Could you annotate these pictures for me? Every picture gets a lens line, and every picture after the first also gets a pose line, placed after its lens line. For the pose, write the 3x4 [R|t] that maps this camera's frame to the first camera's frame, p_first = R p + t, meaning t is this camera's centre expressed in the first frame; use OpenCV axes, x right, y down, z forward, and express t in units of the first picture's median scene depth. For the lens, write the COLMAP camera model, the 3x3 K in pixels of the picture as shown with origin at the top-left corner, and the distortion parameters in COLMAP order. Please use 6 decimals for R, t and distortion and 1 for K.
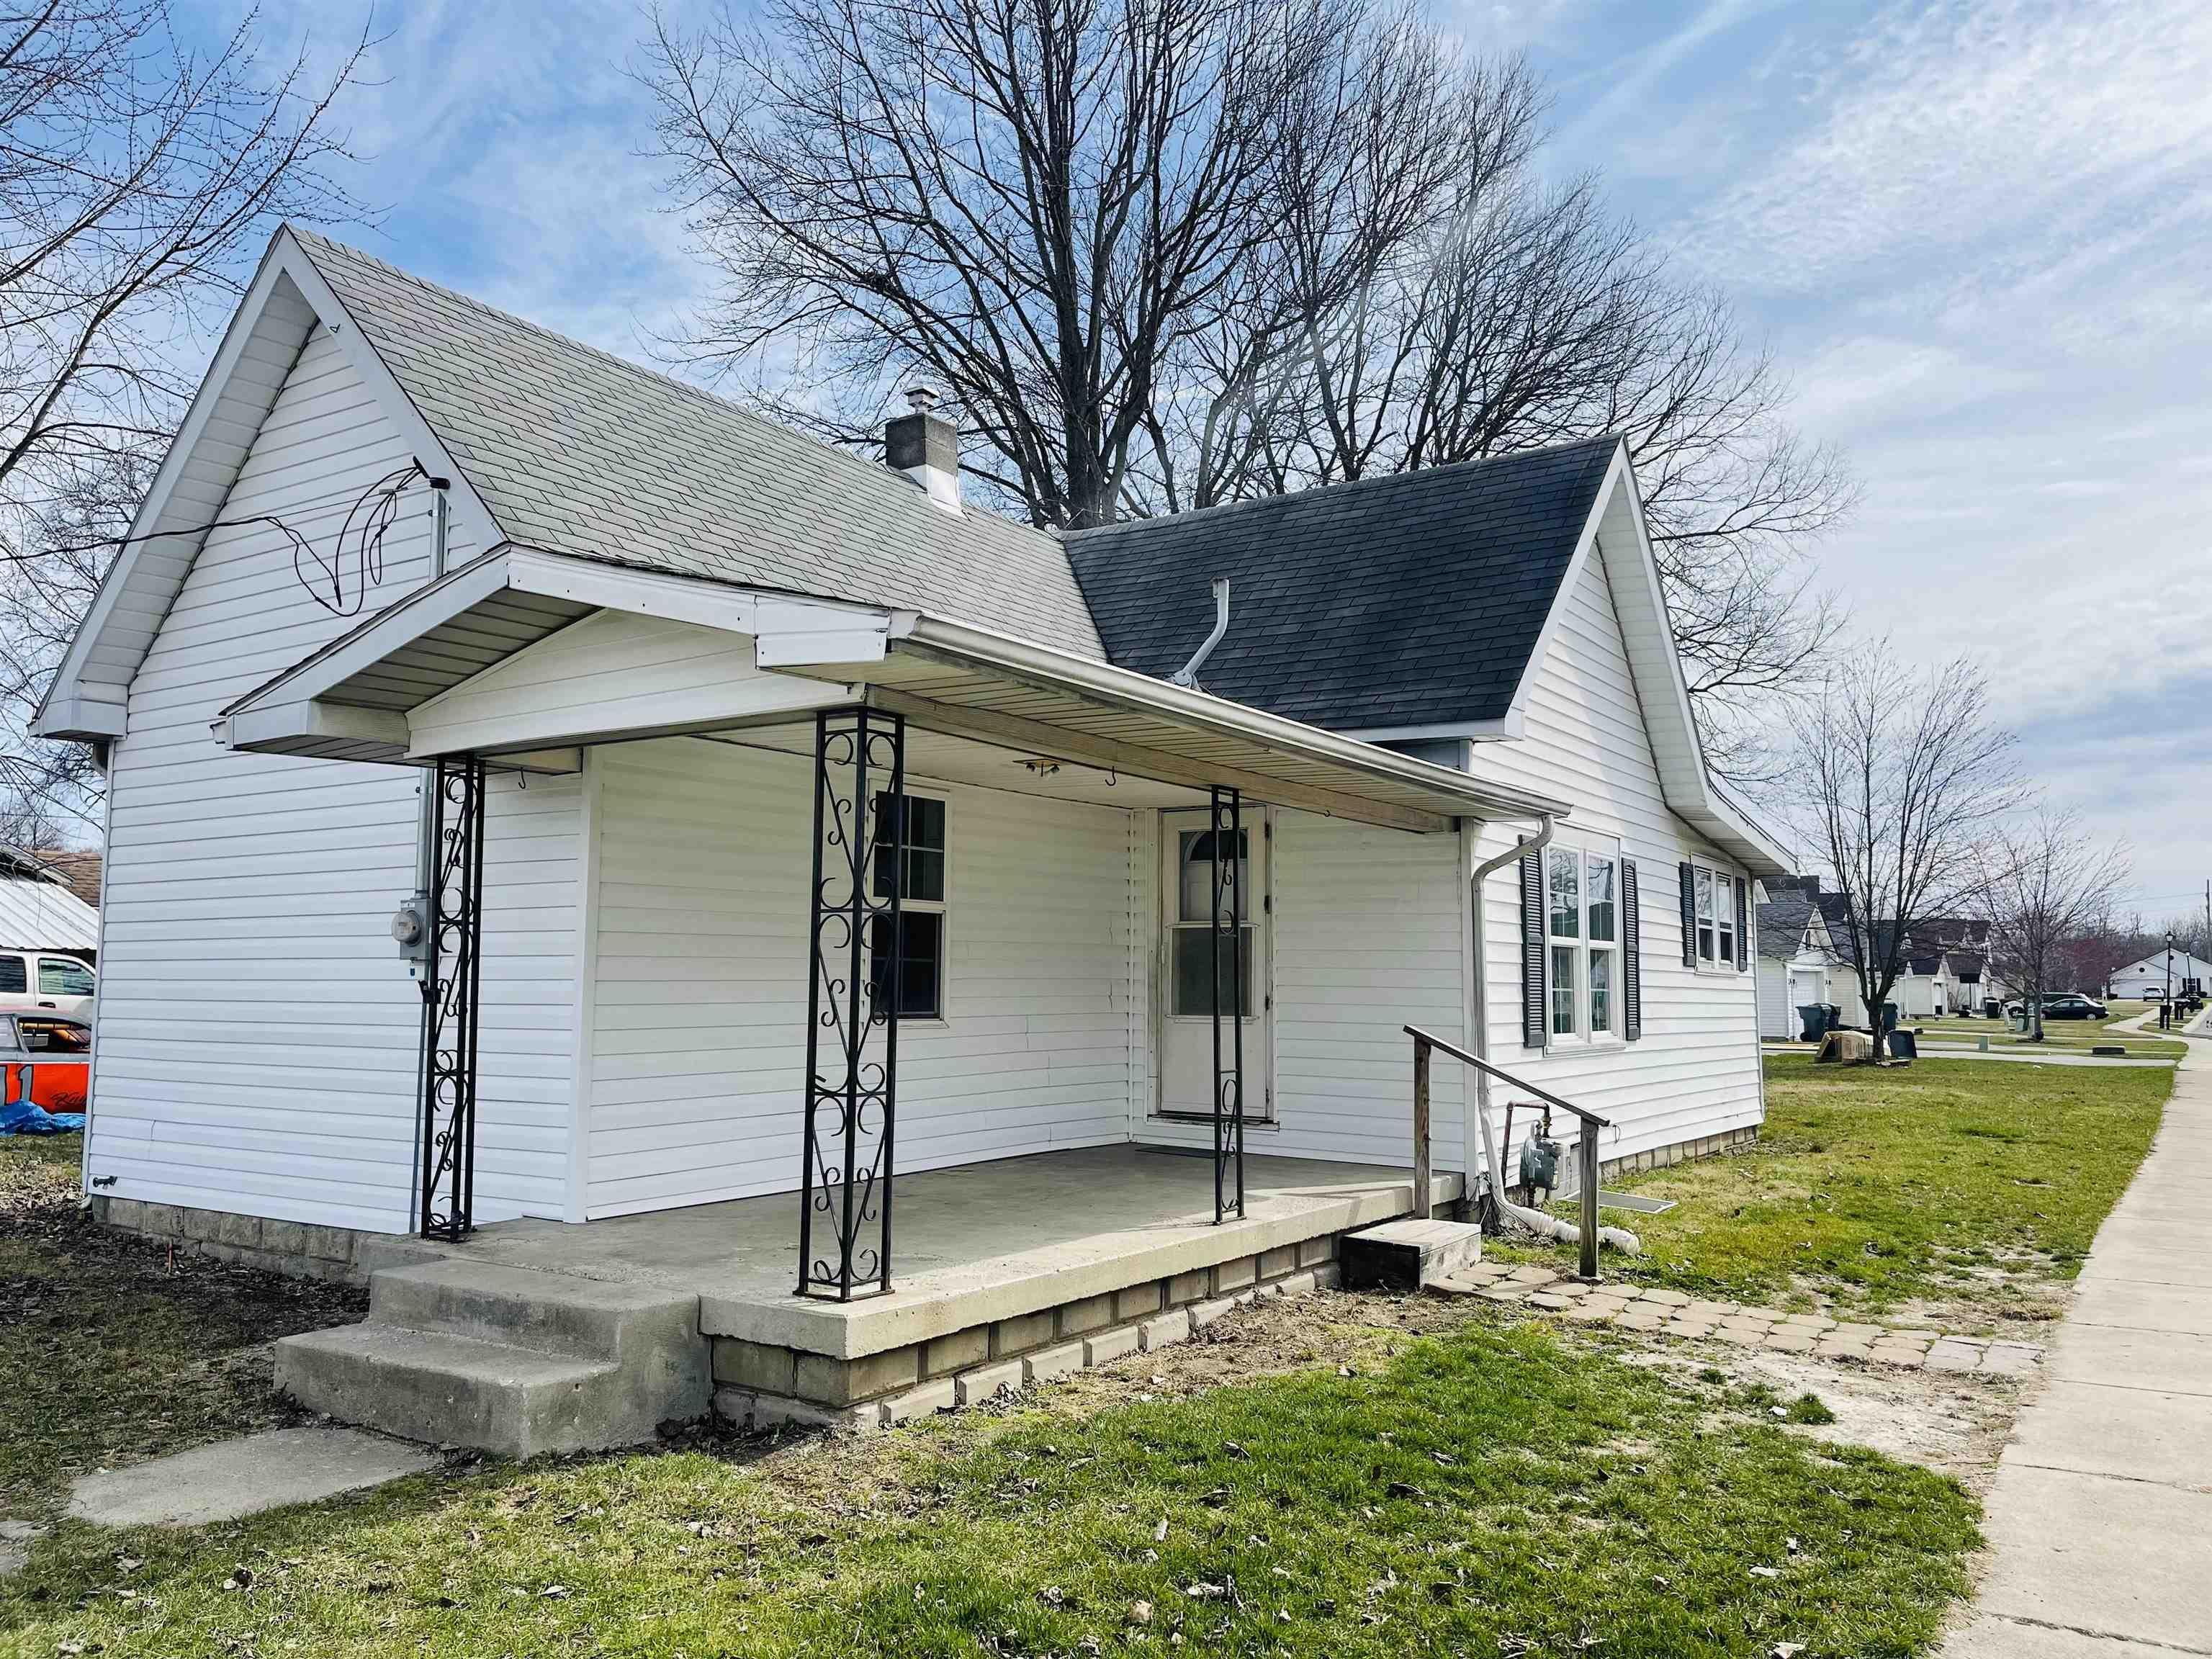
lens RADIAL K [[1674.5, 0, 1105.1], [0, 1674.5, 824.0], [0, 0, 1]] dist [0.061242, -0.078076]
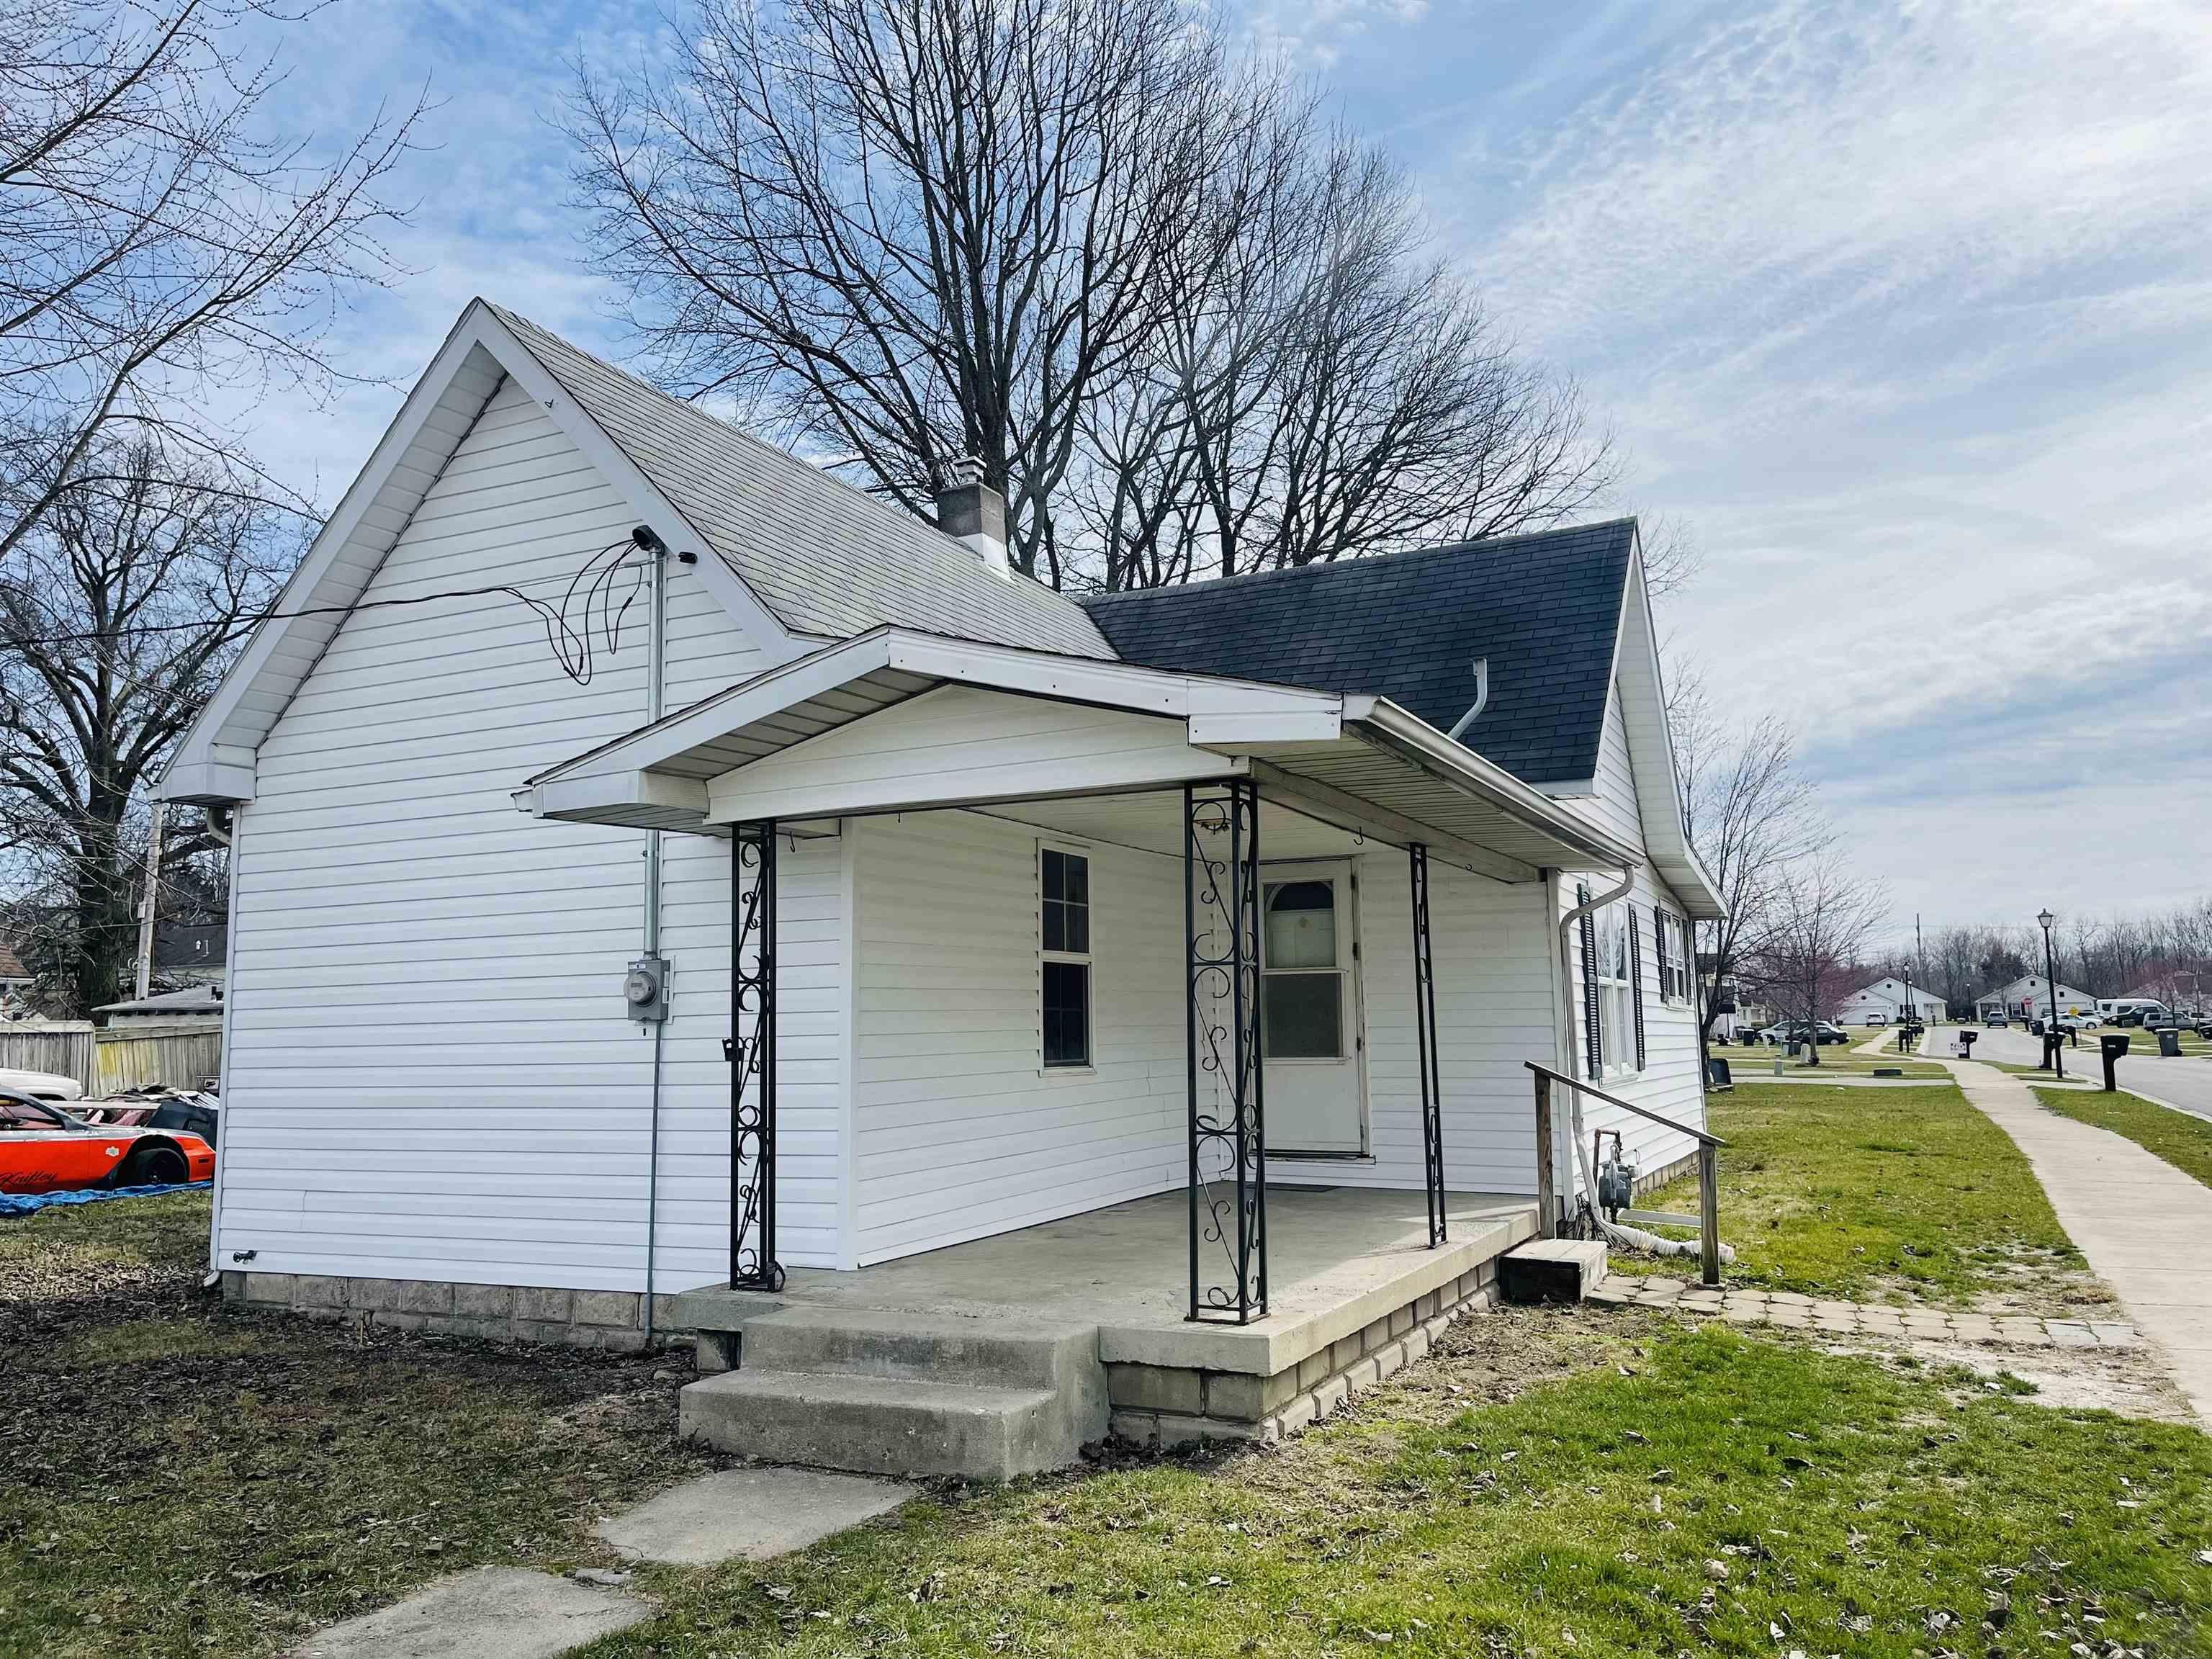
lens RADIAL K [[1674.5, 0, 1105.1], [0, 1674.5, 824.0], [0, 0, 1]] dist [0.061242, -0.078076]
pose [[0.990059, -0.006320, 0.140511, -0.268853], [0.010250, 0.999576, -0.027258, -0.007381], [-0.140279, 0.028427, 0.989704, -0.050192]]
